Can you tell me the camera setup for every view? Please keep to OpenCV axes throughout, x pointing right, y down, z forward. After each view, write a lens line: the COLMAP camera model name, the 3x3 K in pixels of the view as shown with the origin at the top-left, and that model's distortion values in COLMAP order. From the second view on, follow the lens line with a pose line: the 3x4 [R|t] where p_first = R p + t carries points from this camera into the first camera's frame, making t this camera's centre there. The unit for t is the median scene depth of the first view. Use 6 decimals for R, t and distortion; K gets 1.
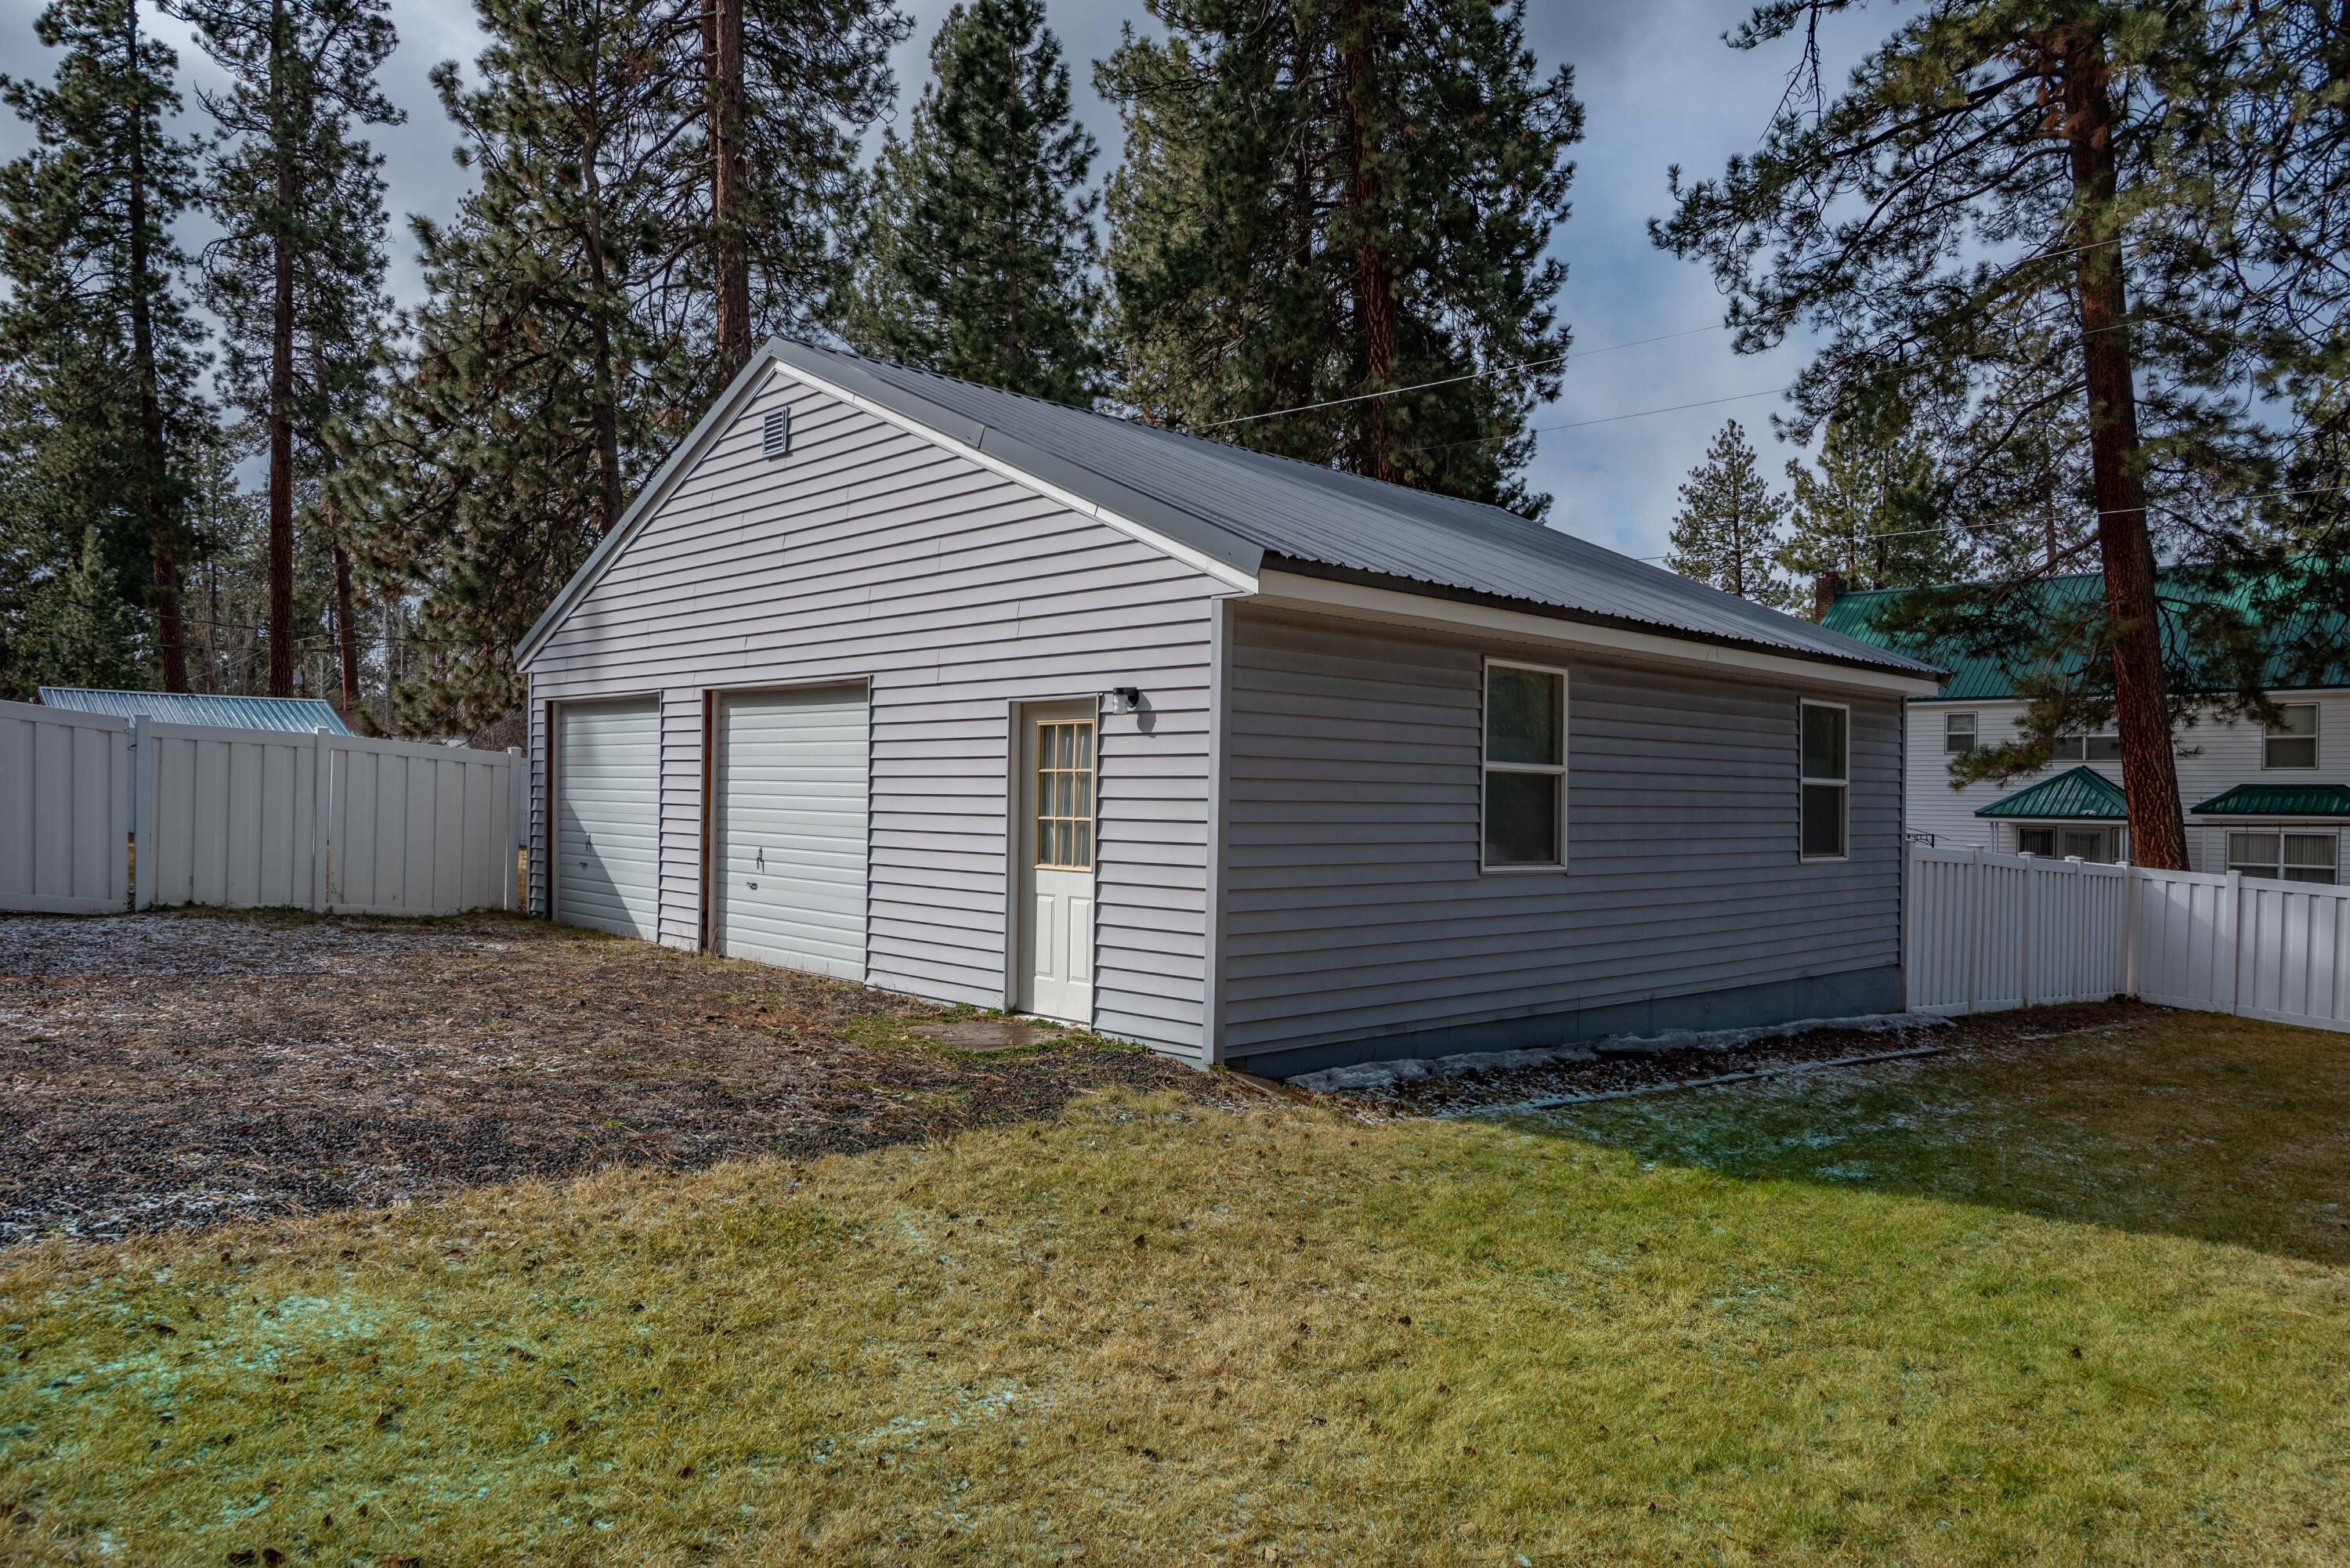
lens RADIAL K [[1566.5, 0, 1181.2], [0, 1566.5, 796.7], [0, 0, 1]] dist [0.013822, -0.003061]
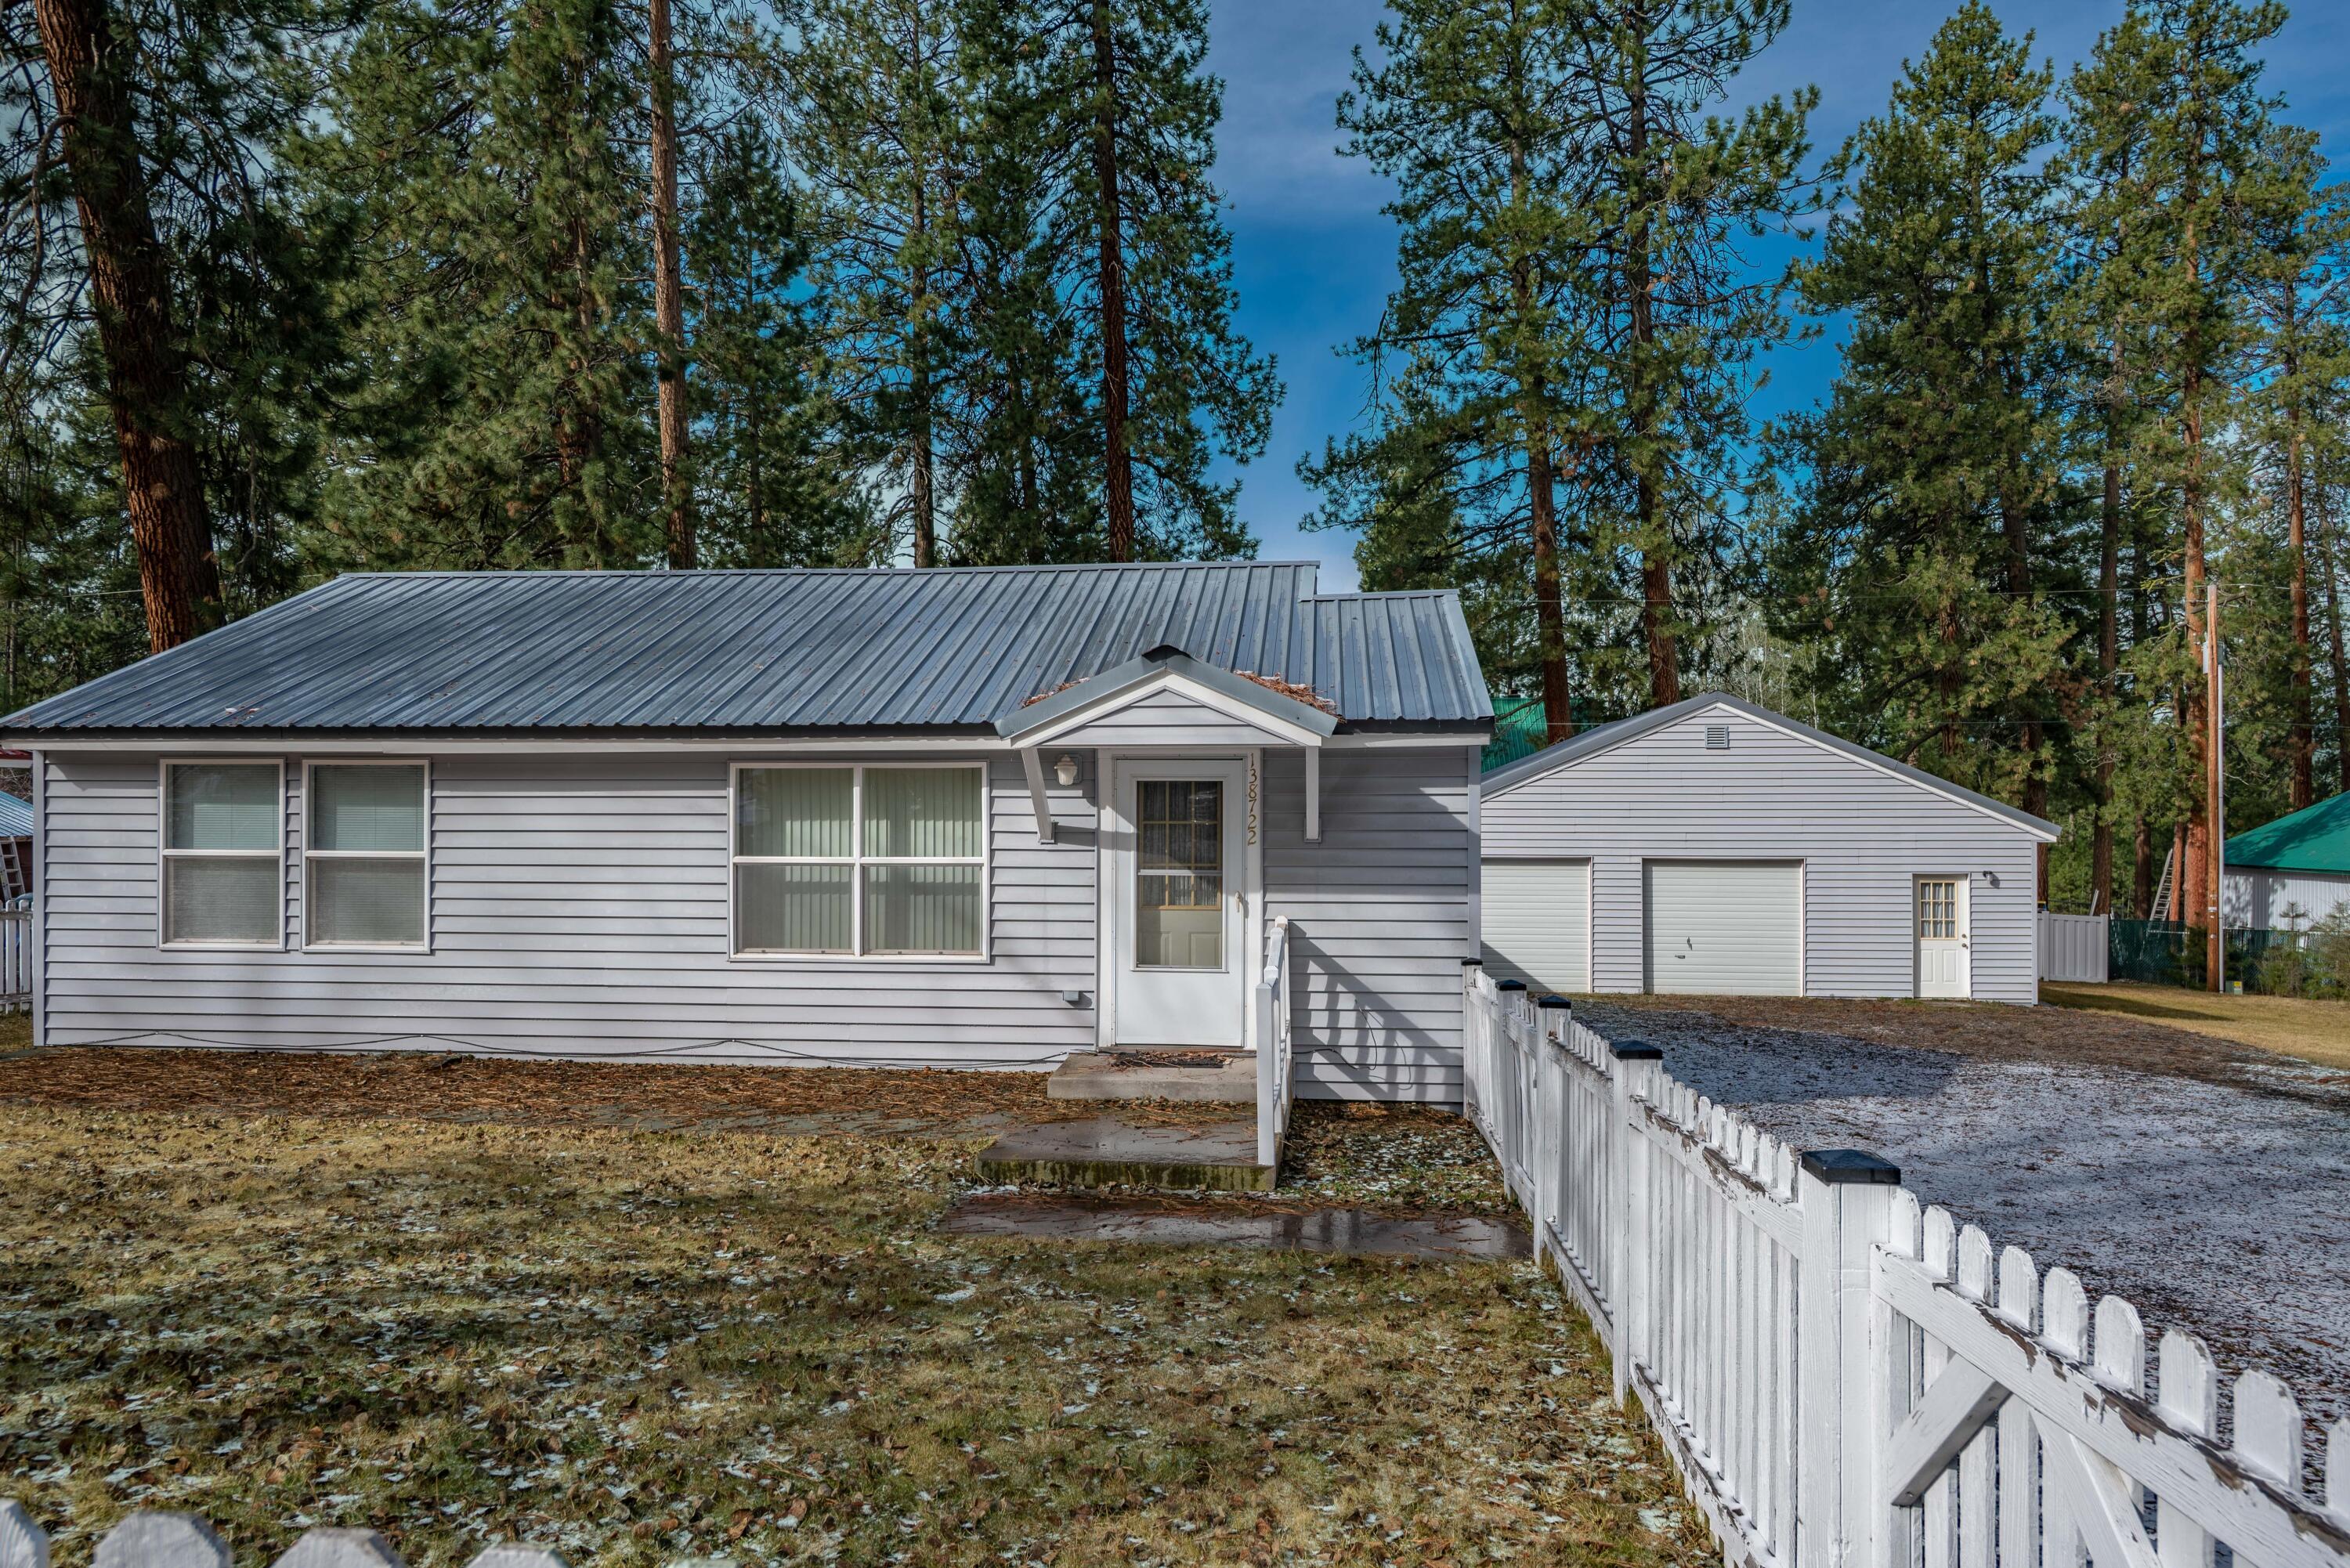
lens RADIAL K [[1566.5, 0, 1181.2], [0, 1566.5, 796.7], [0, 0, 1]] dist [0.013822, -0.003061]
pose [[0.754002, -0.011608, 0.656770, -1.169420], [0.012761, 0.999914, 0.003022, -0.091359], [-0.656749, 0.006102, 0.754085, -0.053027]]
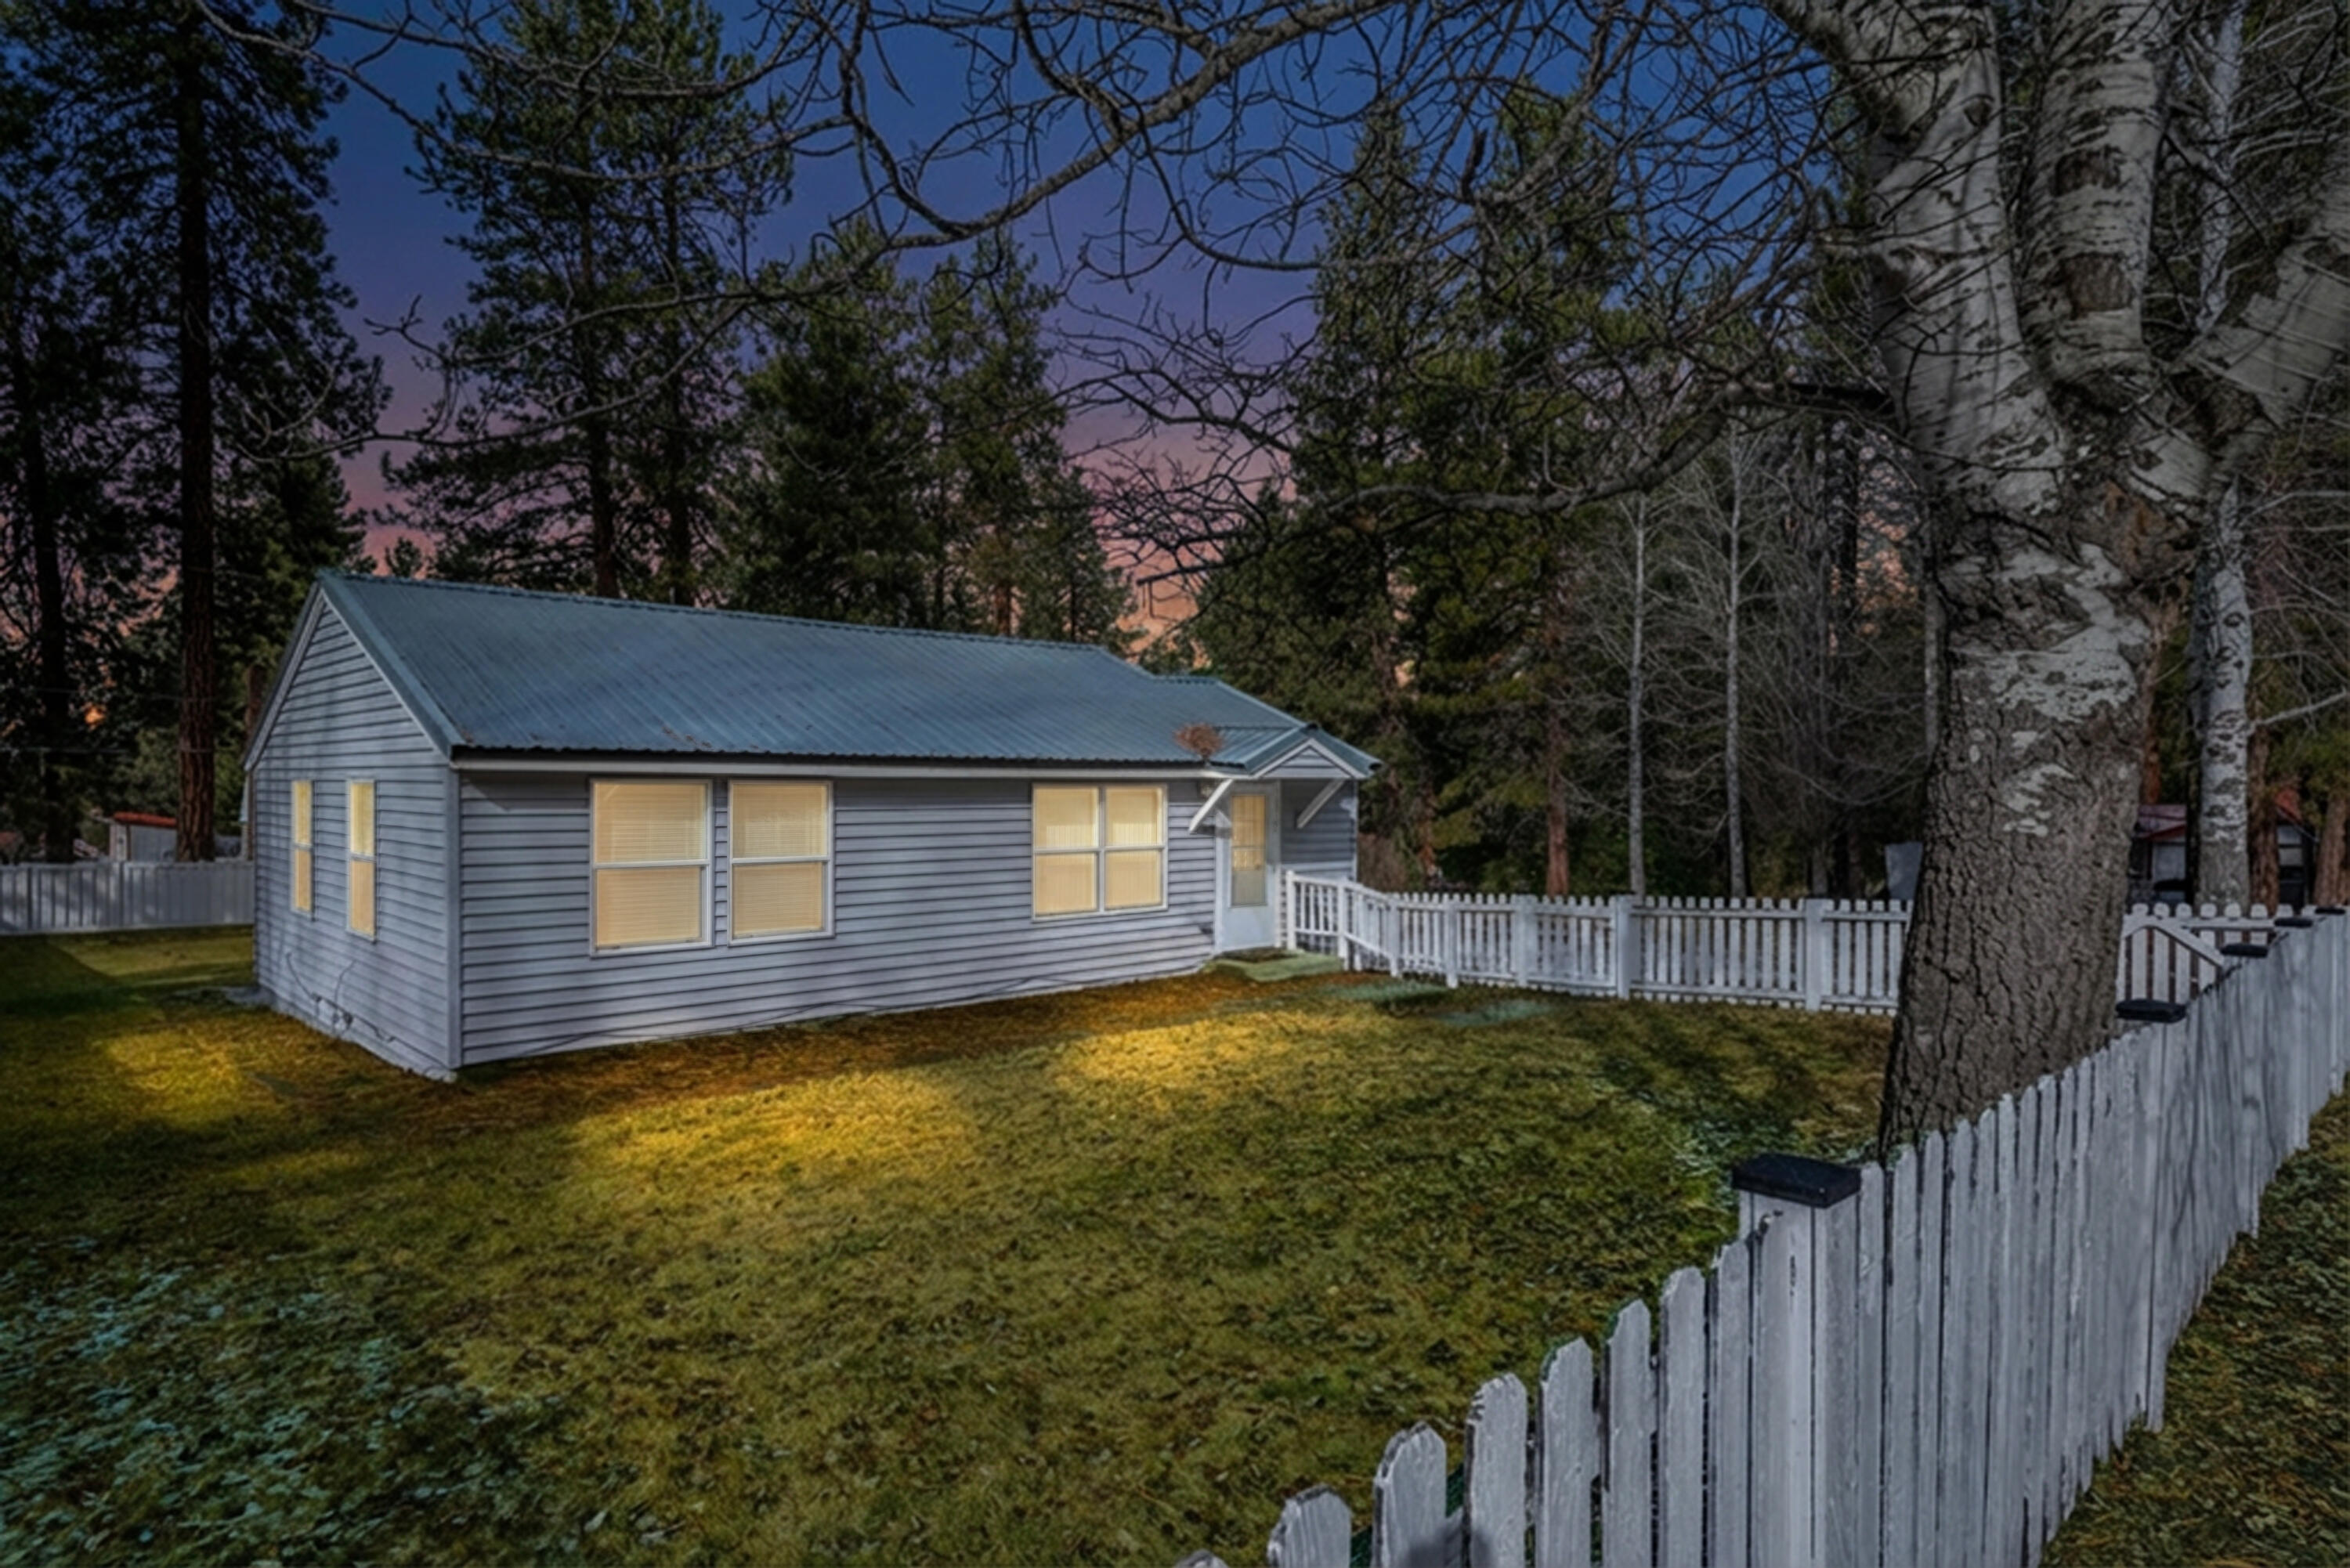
lens RADIAL K [[1287.5, 0, 1175.0], [0, 1287.5, 784.0], [0, 0, 1]] dist [0.026084, 0.000290]
pose [[-0.009664, -0.016606, 0.999815, -1.542945], [-0.001023, 0.999862, 0.016597, -0.112523], [-0.999953, -0.000863, -0.009679, 0.367340]]
